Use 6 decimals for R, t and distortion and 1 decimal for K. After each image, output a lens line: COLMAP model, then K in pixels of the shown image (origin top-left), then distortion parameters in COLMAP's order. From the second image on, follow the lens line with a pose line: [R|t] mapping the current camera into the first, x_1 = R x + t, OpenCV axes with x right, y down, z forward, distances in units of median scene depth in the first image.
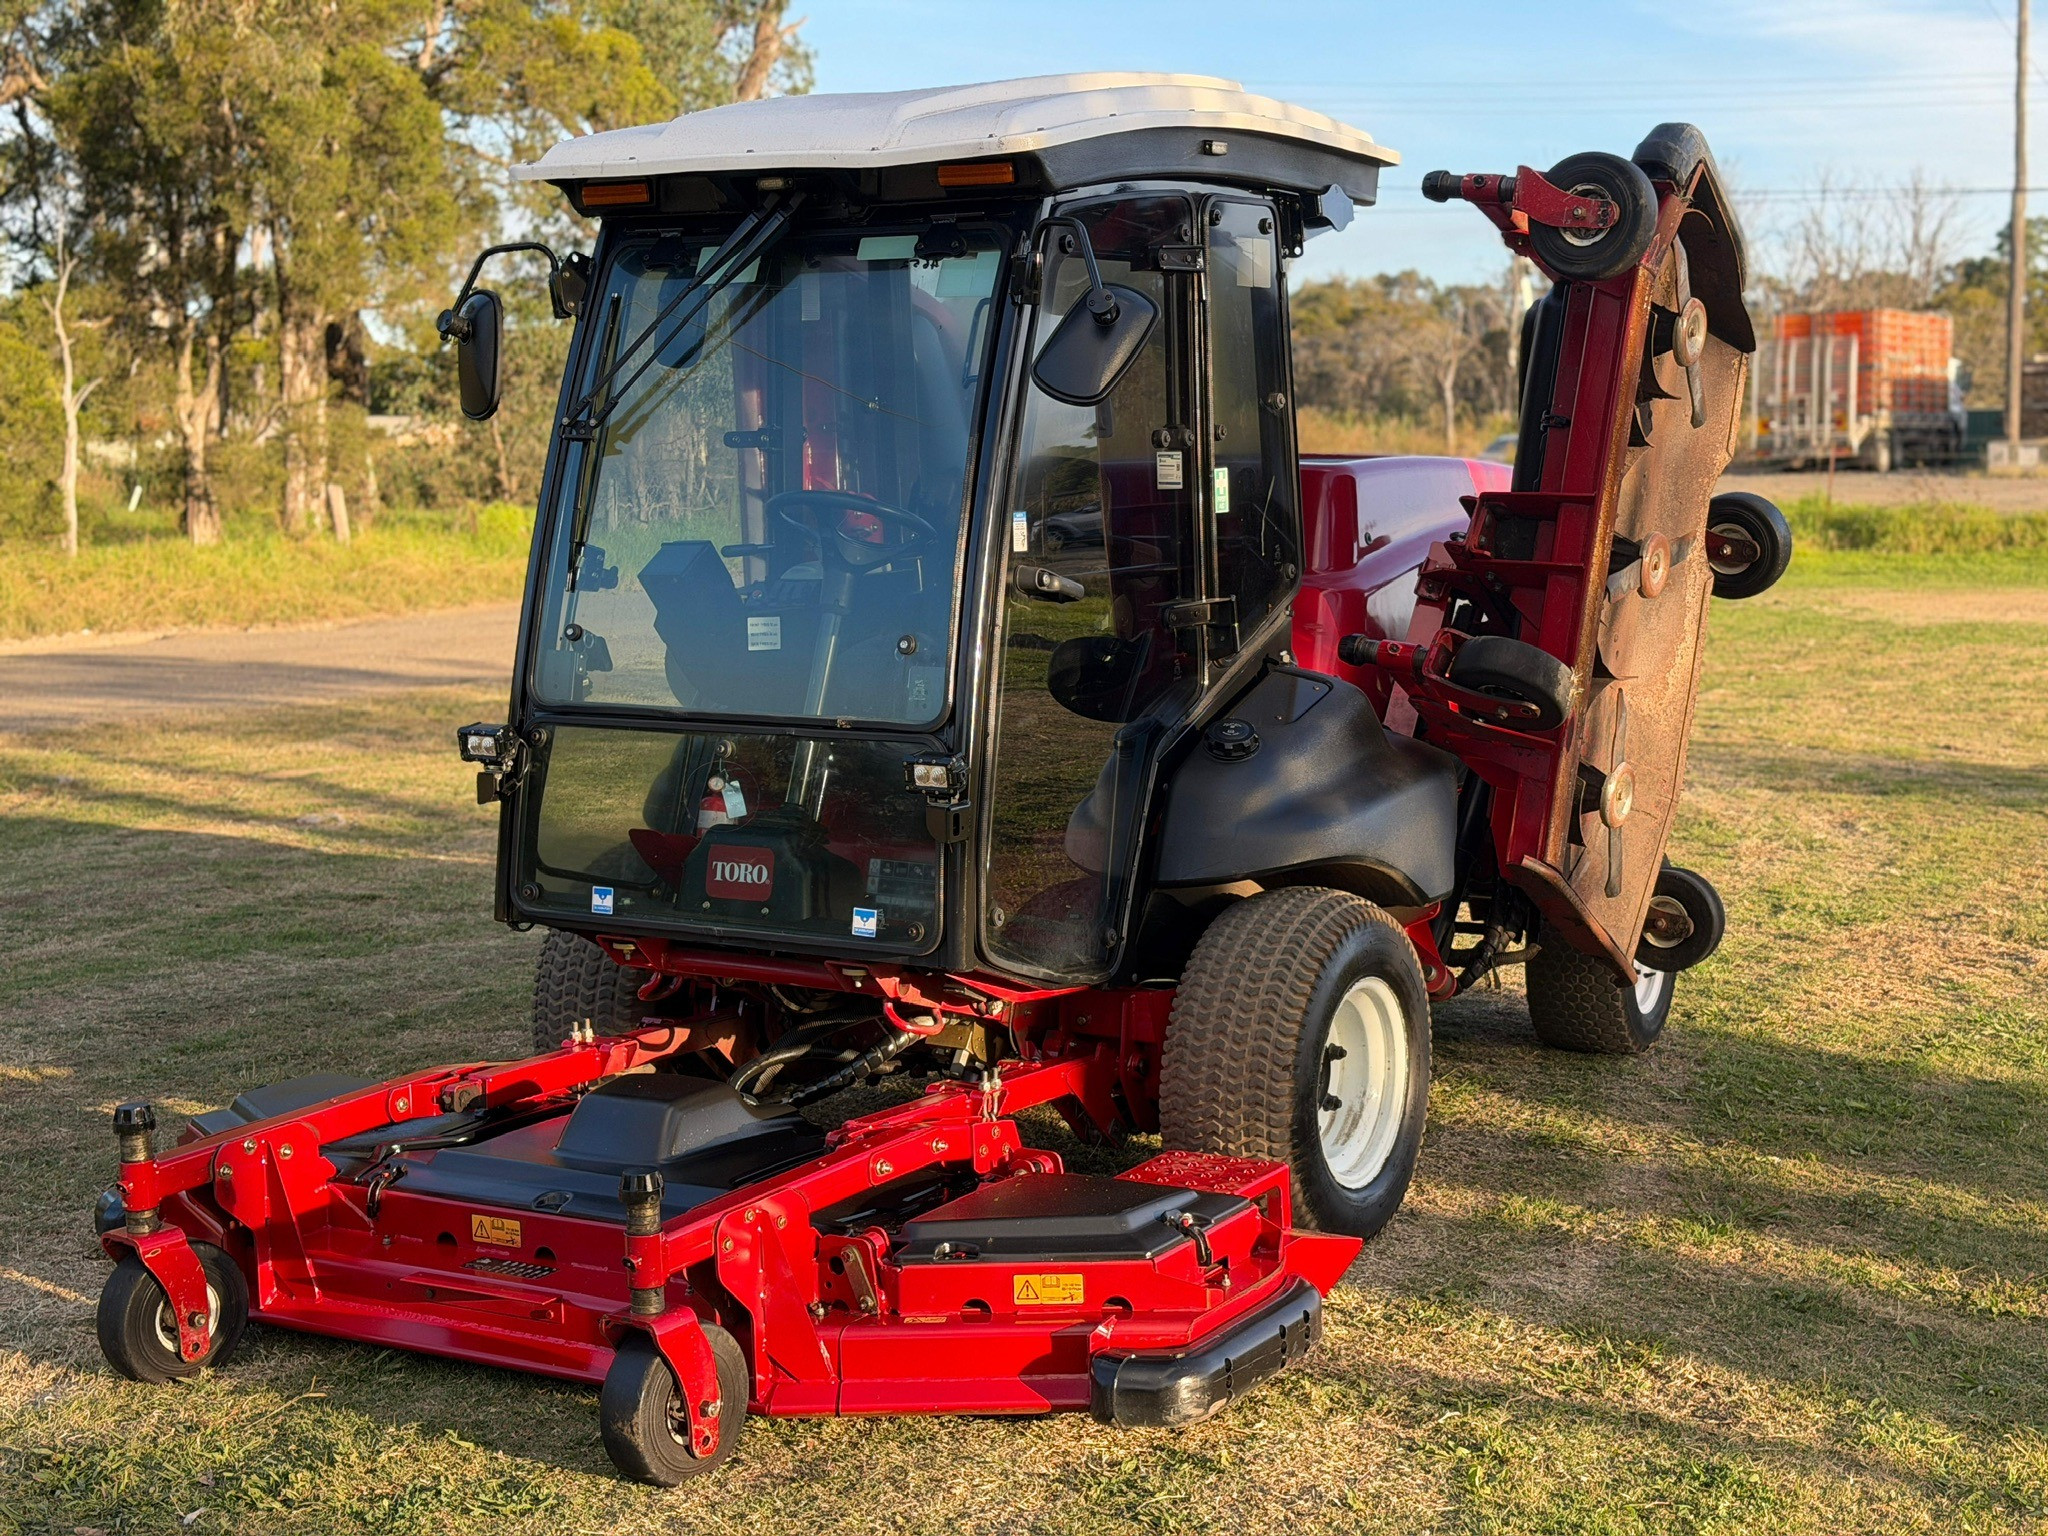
lens RADIAL K [[2860.2, 0, 1024.0], [0, 2860.2, 768.0], [0, 0, 1]] dist [0.203309, -0.434508]
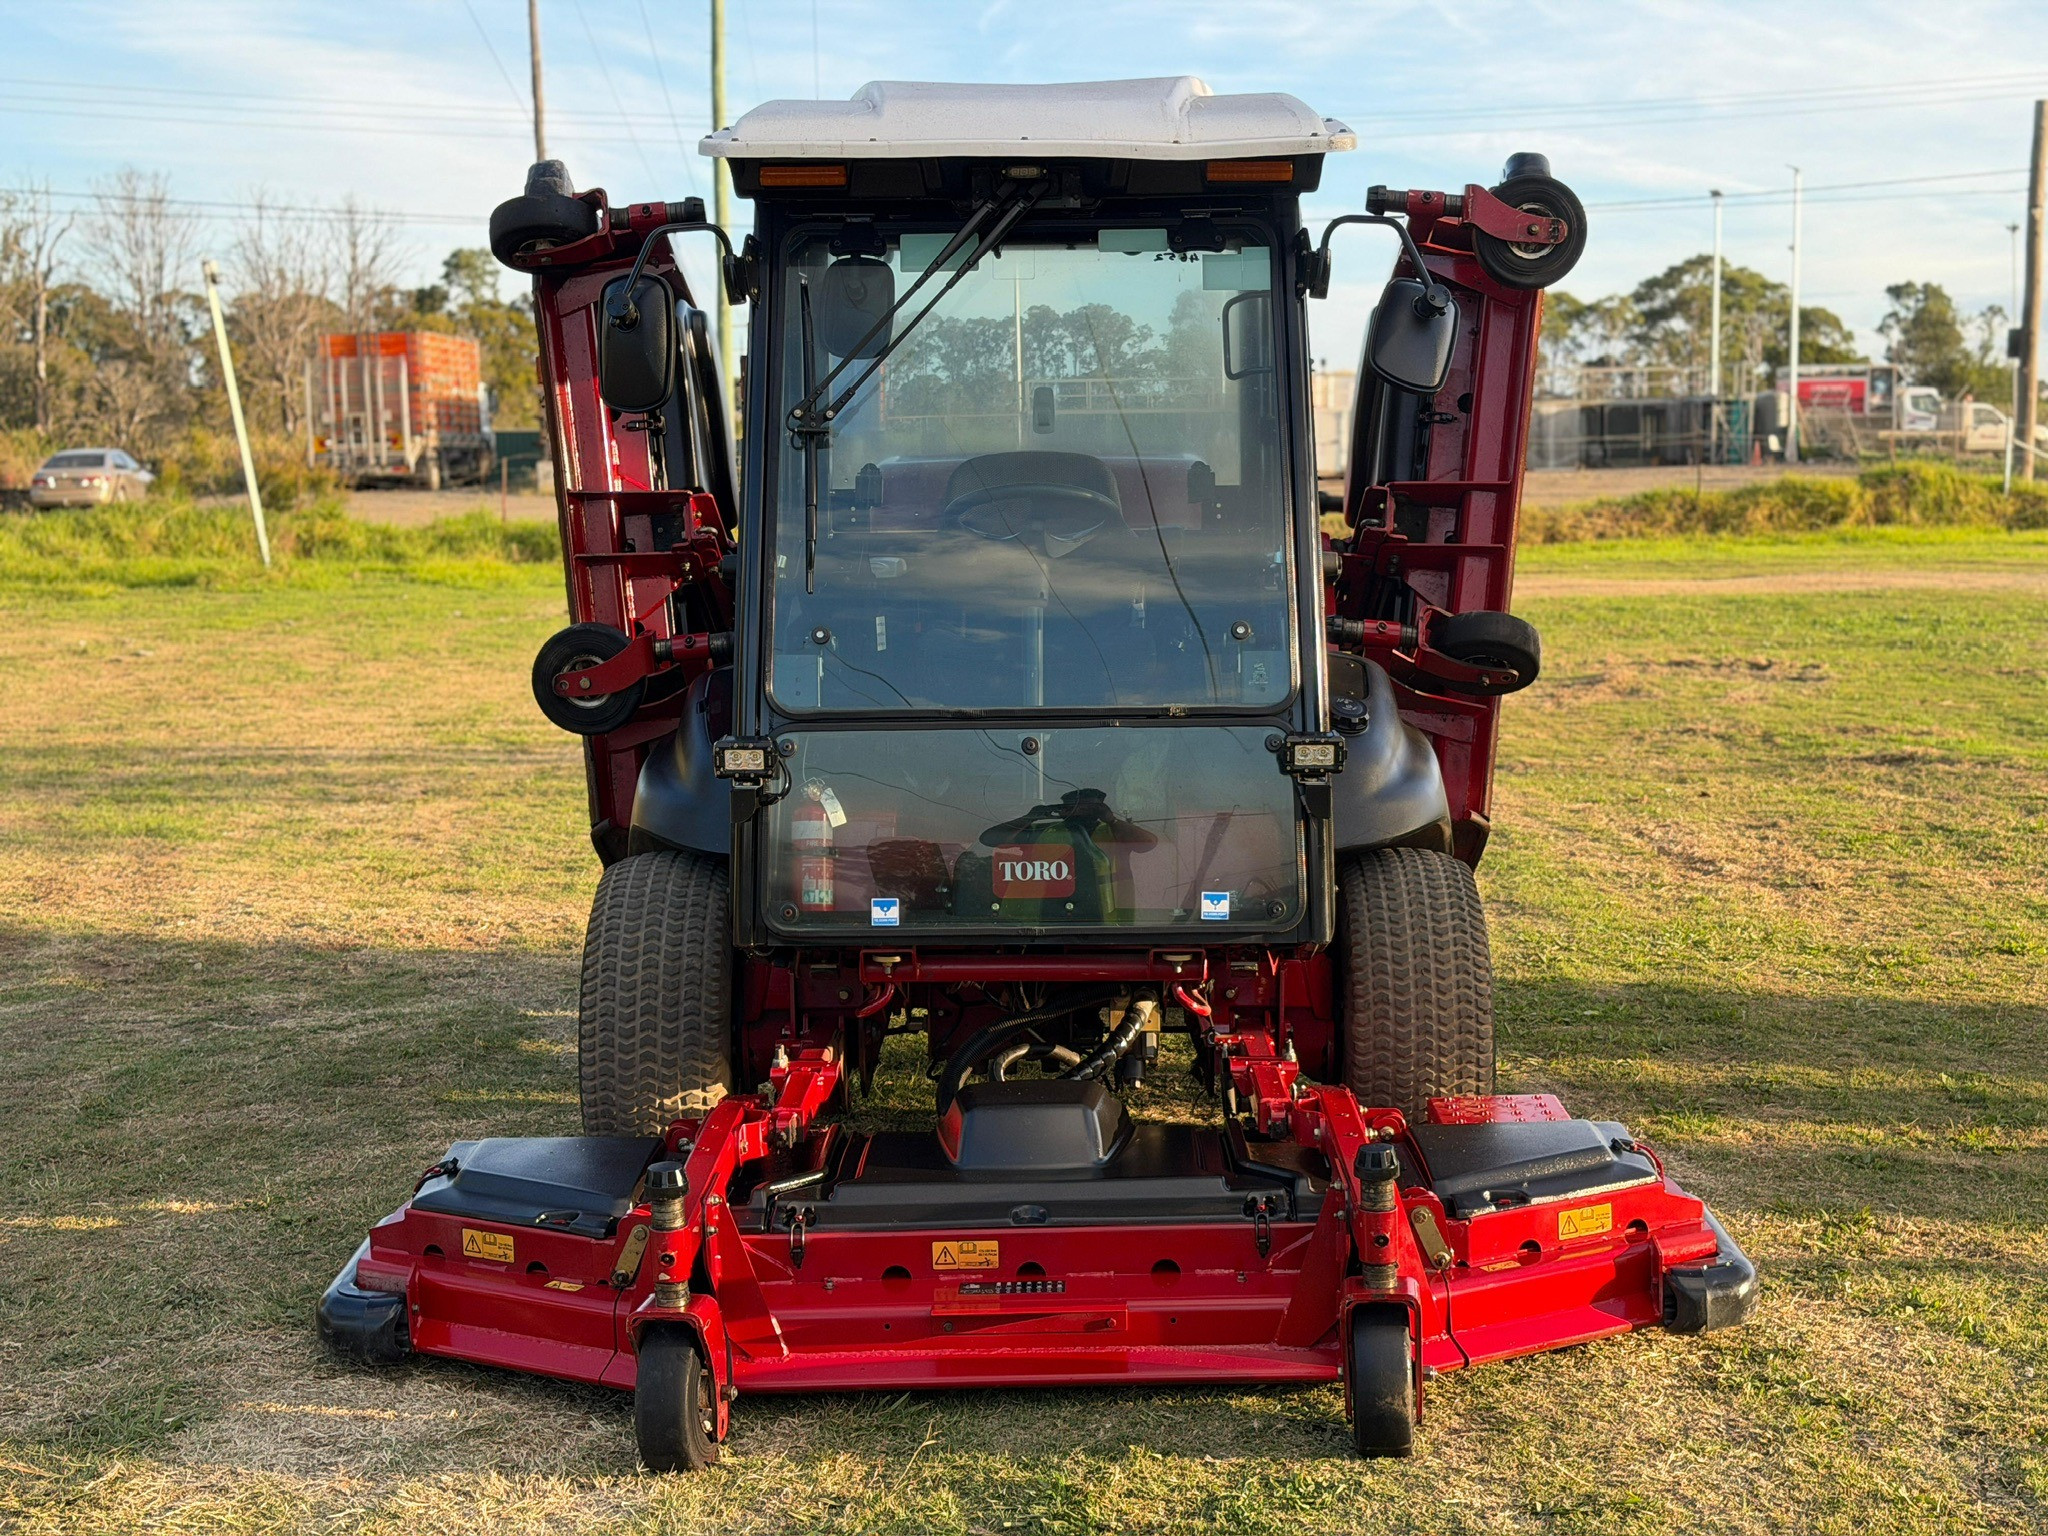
lens RADIAL K [[2860.2, 0, 1024.0], [0, 2860.2, 768.0], [0, 0, 1]] dist [0.203309, -0.434508]
pose [[0.859363, -0.060412, 0.507785, -0.556729], [0.063913, 0.997900, 0.010558, -0.008587], [-0.507356, 0.023381, 0.861419, 0.142979]]
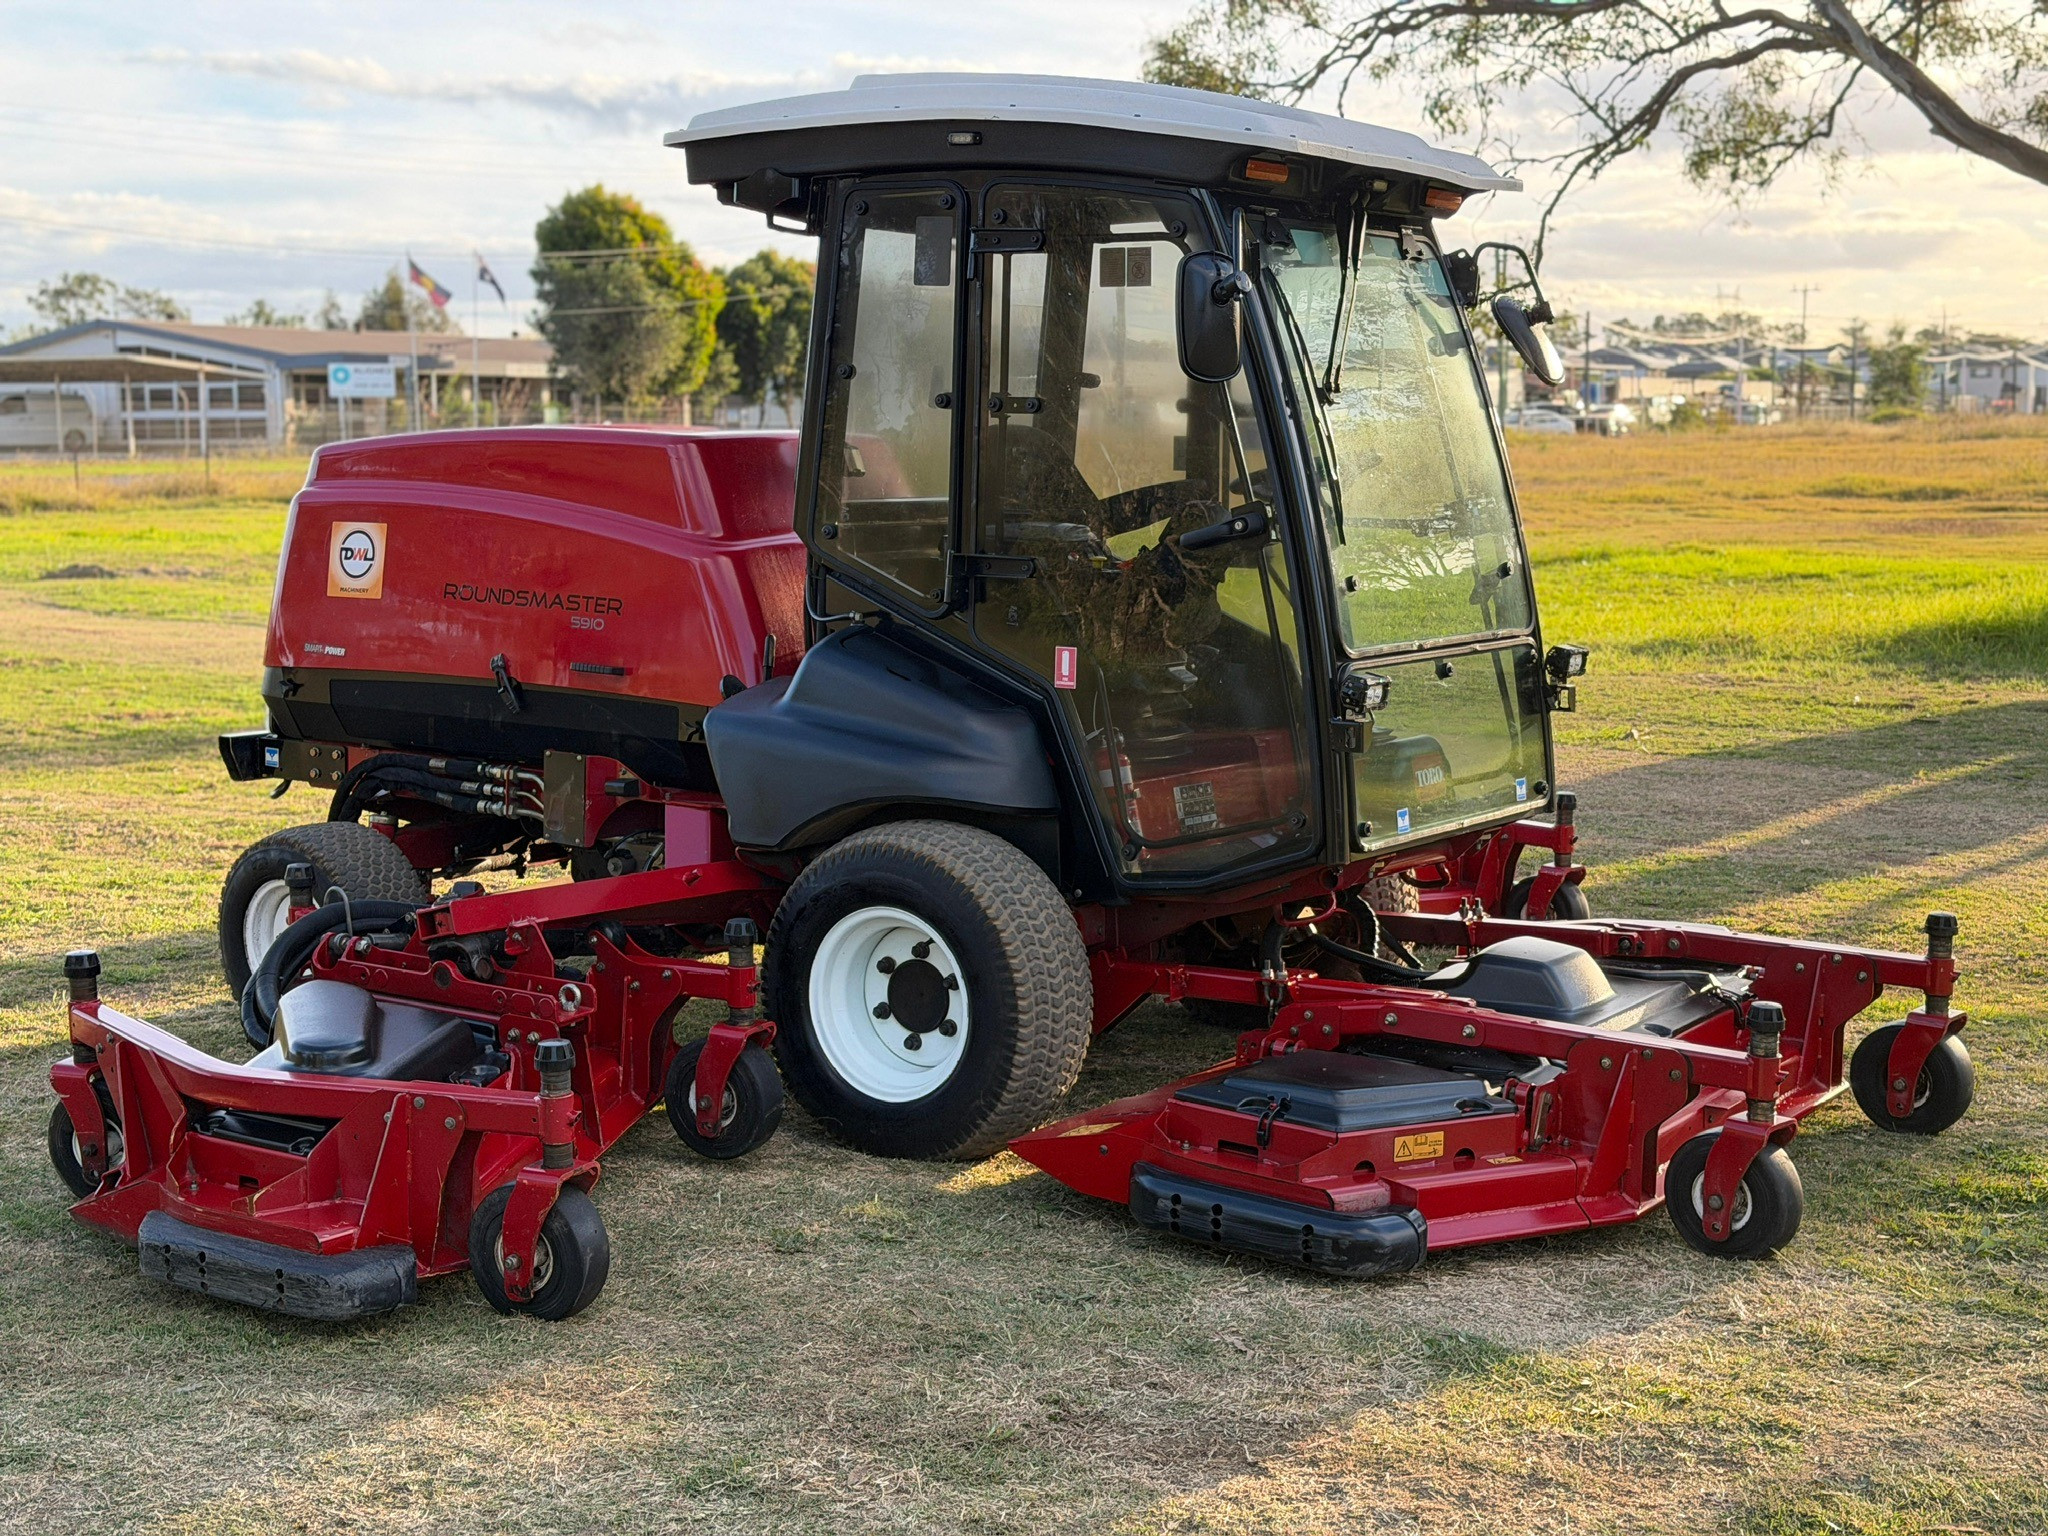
lens RADIAL K [[2860.2, 0, 1024.0], [0, 2860.2, 768.0], [0, 0, 1]] dist [0.203309, -0.434508]
pose [[0.035764, -0.109051, 0.993393, -1.178802], [0.113461, 0.988044, 0.104380, -0.100036], [-0.992899, 0.108979, 0.047710, 1.028851]]
